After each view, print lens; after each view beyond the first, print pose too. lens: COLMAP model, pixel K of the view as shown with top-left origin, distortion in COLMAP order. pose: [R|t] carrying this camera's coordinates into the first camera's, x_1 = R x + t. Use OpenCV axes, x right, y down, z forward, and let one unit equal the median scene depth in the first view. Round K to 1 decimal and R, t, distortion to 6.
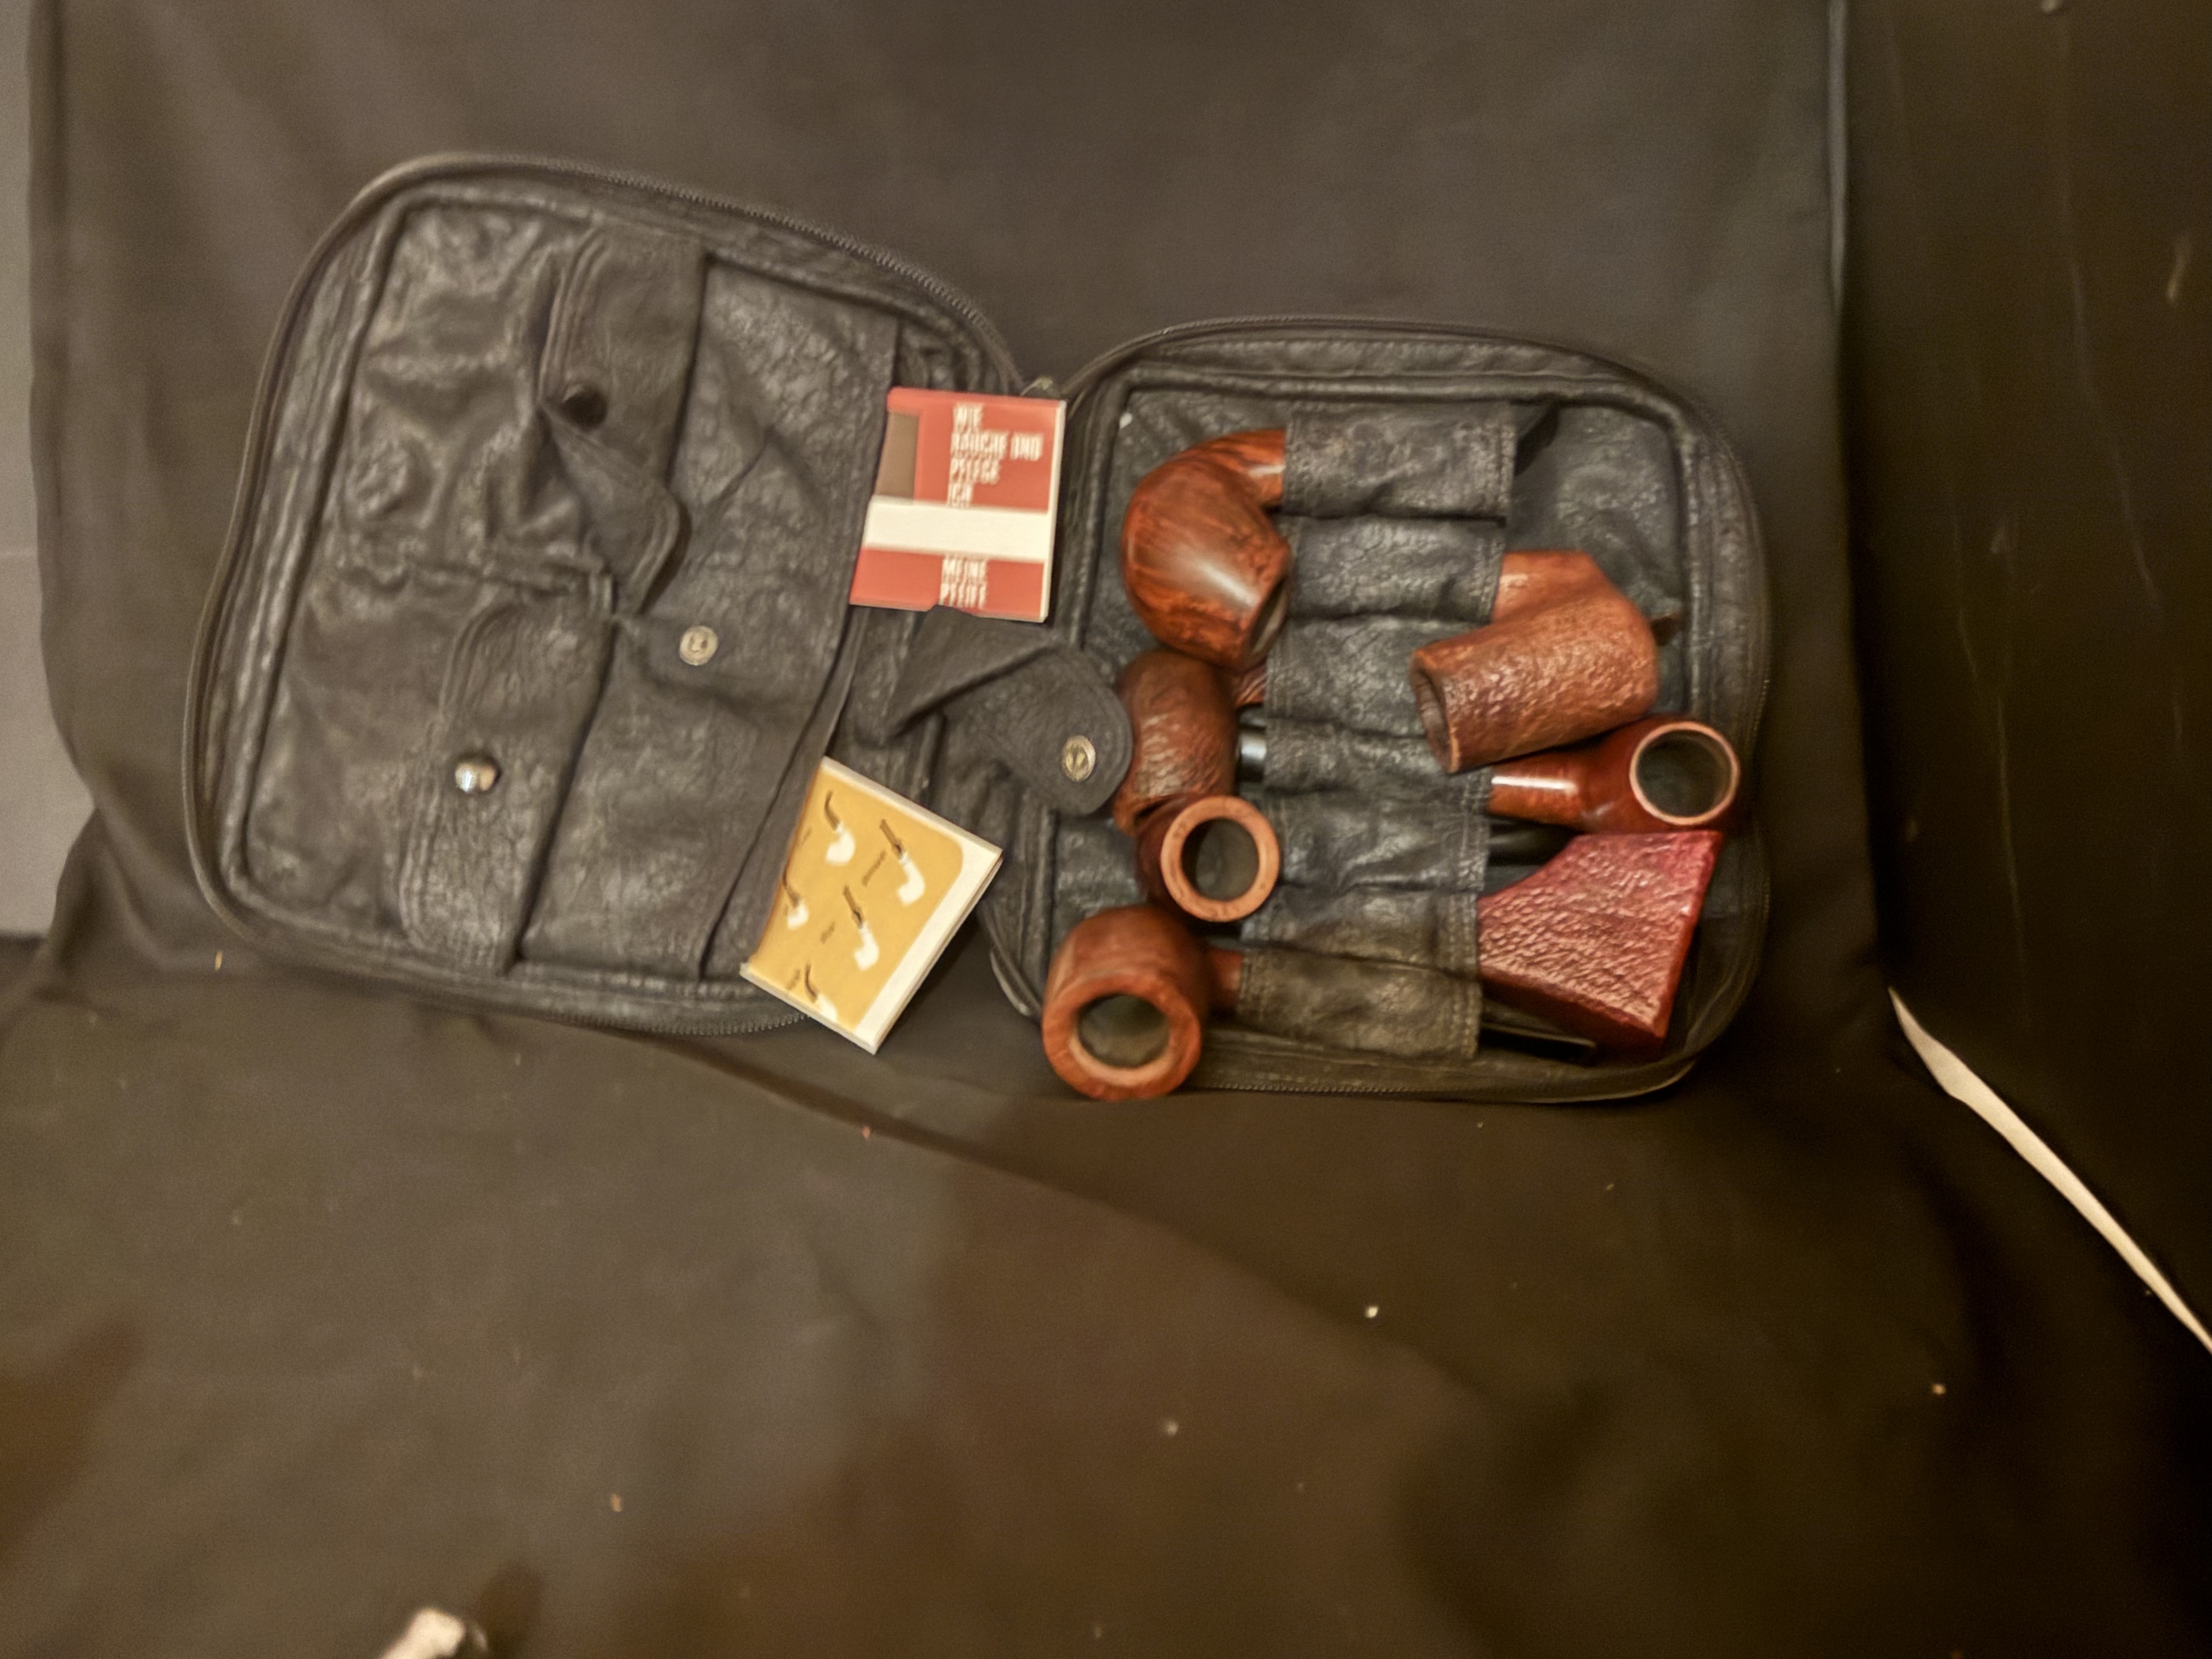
lens RADIAL K [[1961.3, 0, 1106.0], [0, 1961.3, 829.5], [0, 0, 1]] dist [0.162376, -0.469313]
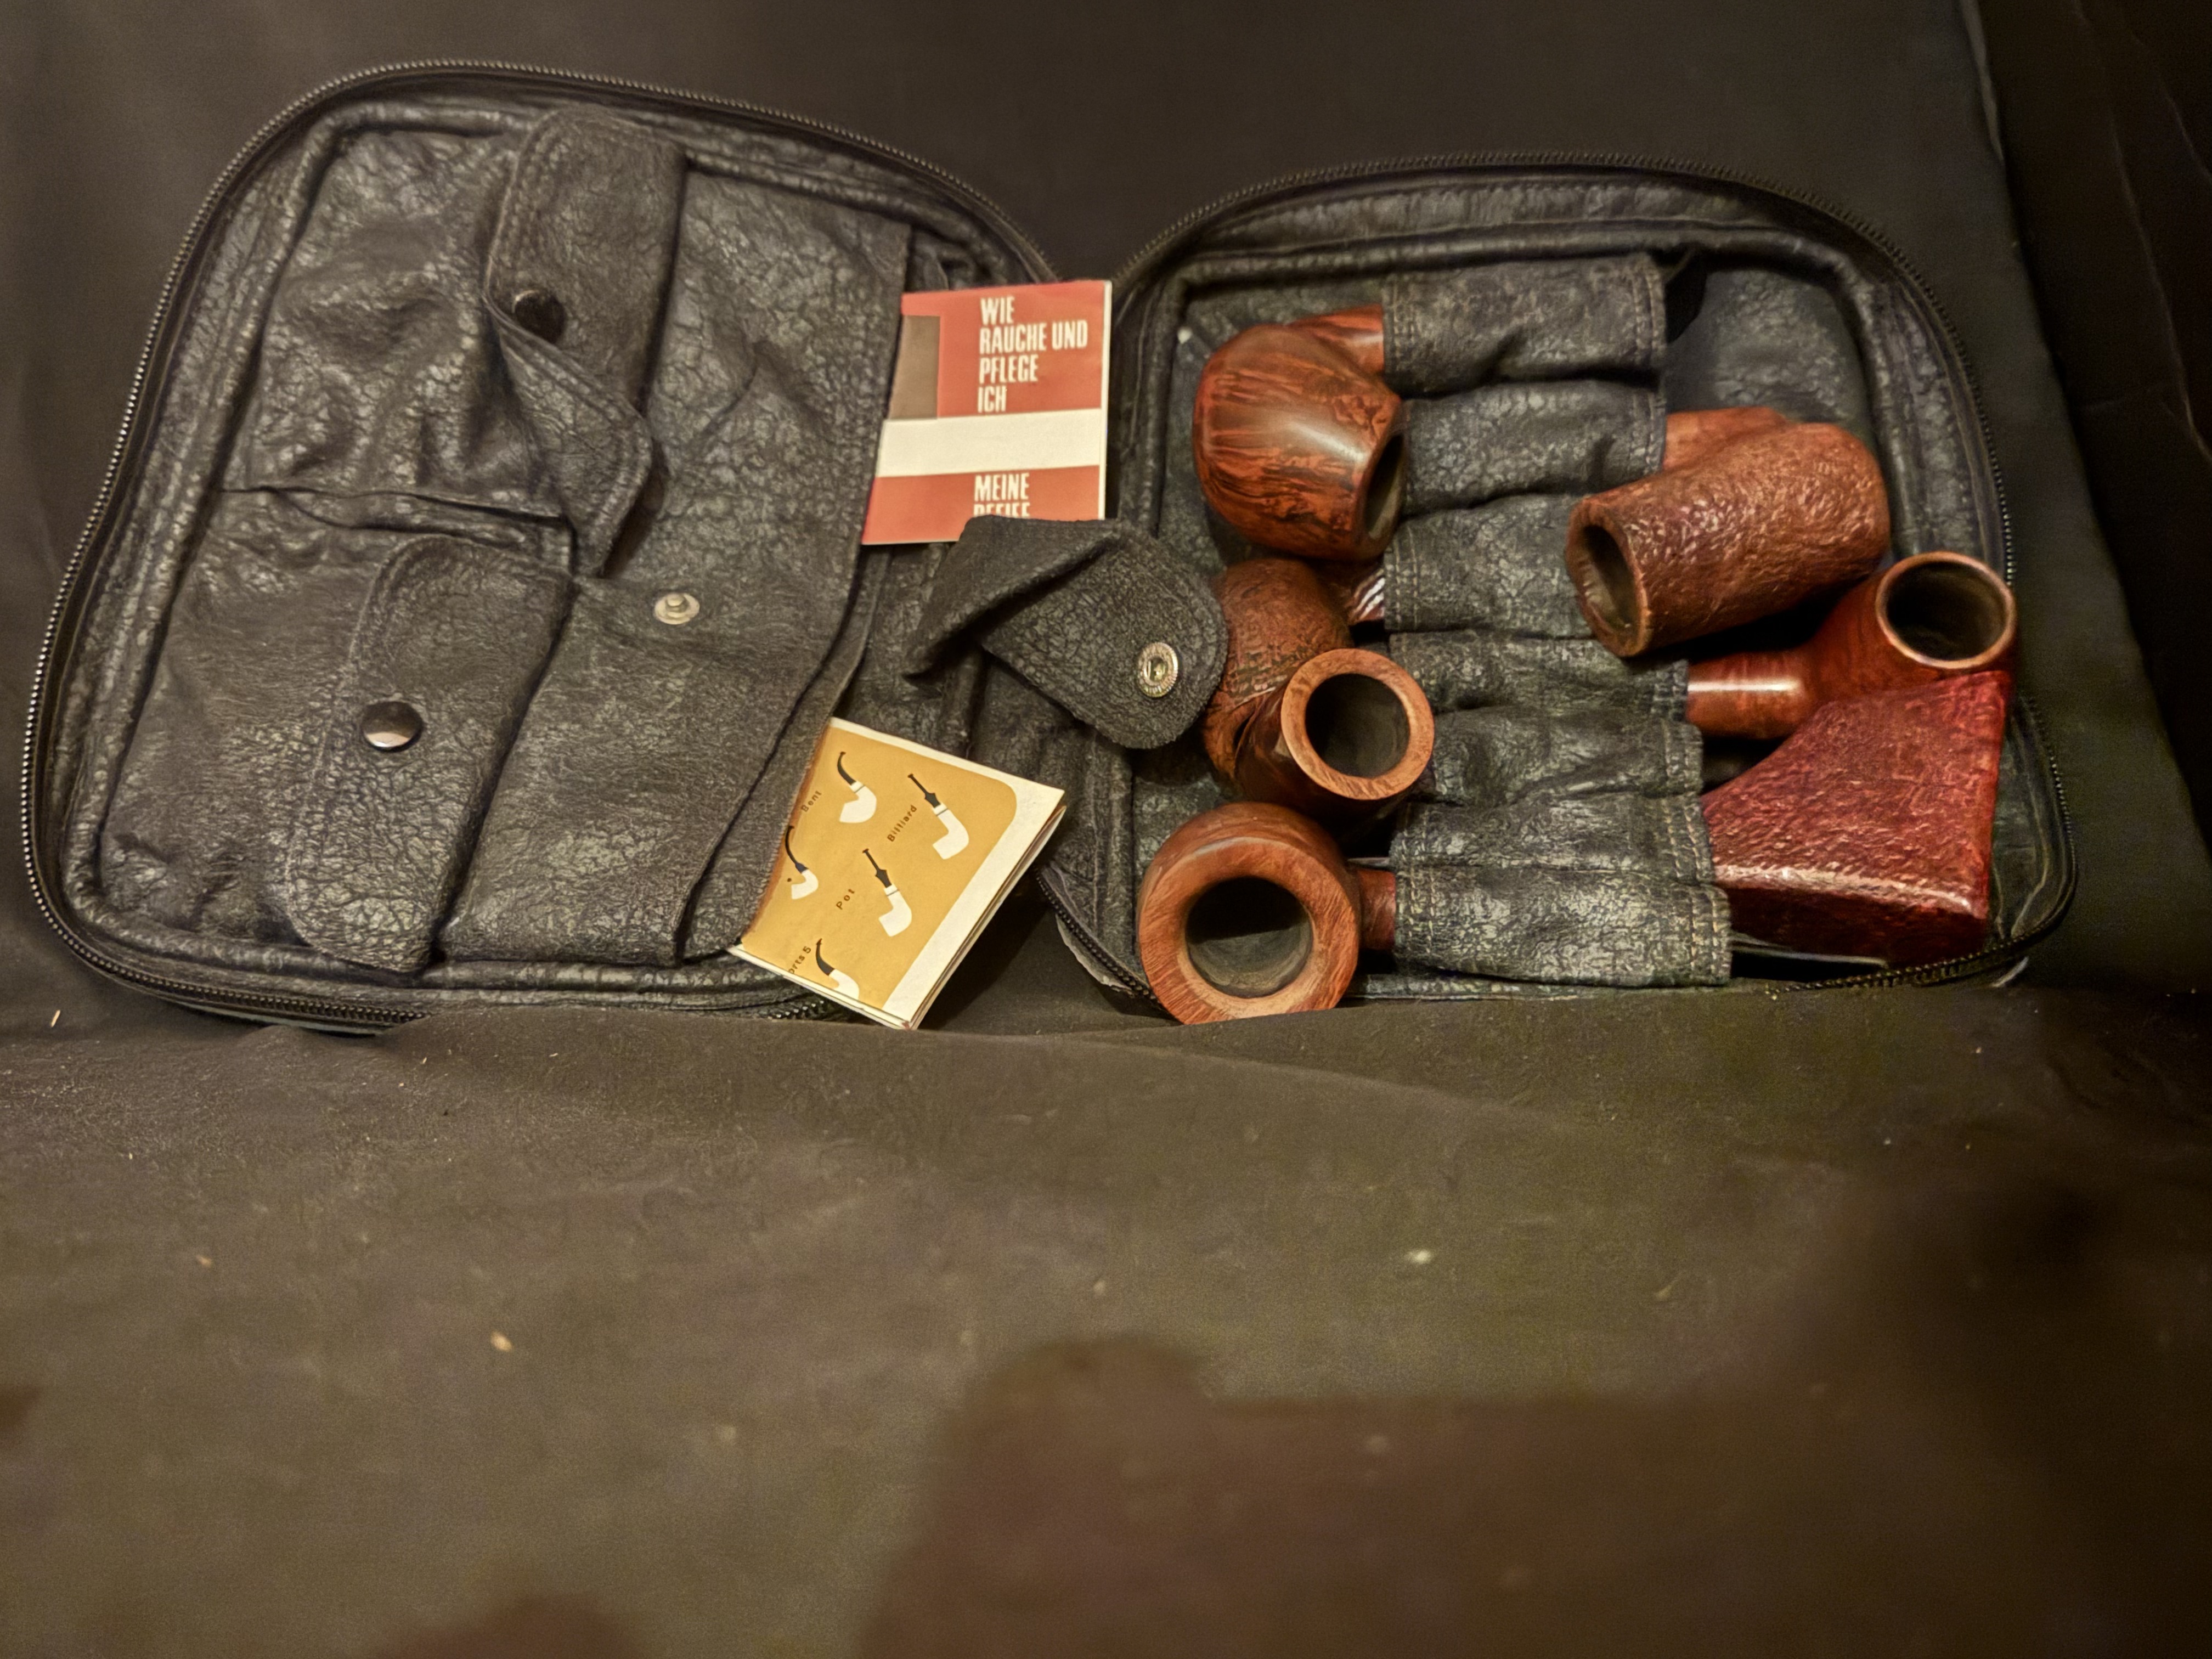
lens RADIAL K [[1961.3, 0, 1106.0], [0, 1961.3, 829.5], [0, 0, 1]] dist [0.162376, -0.469313]
pose [[0.998251, -0.059107, -0.001113, -0.036714], [0.056896, 0.965671, -0.253462, 0.218388], [0.016056, 0.252955, 0.967345, 0.250943]]
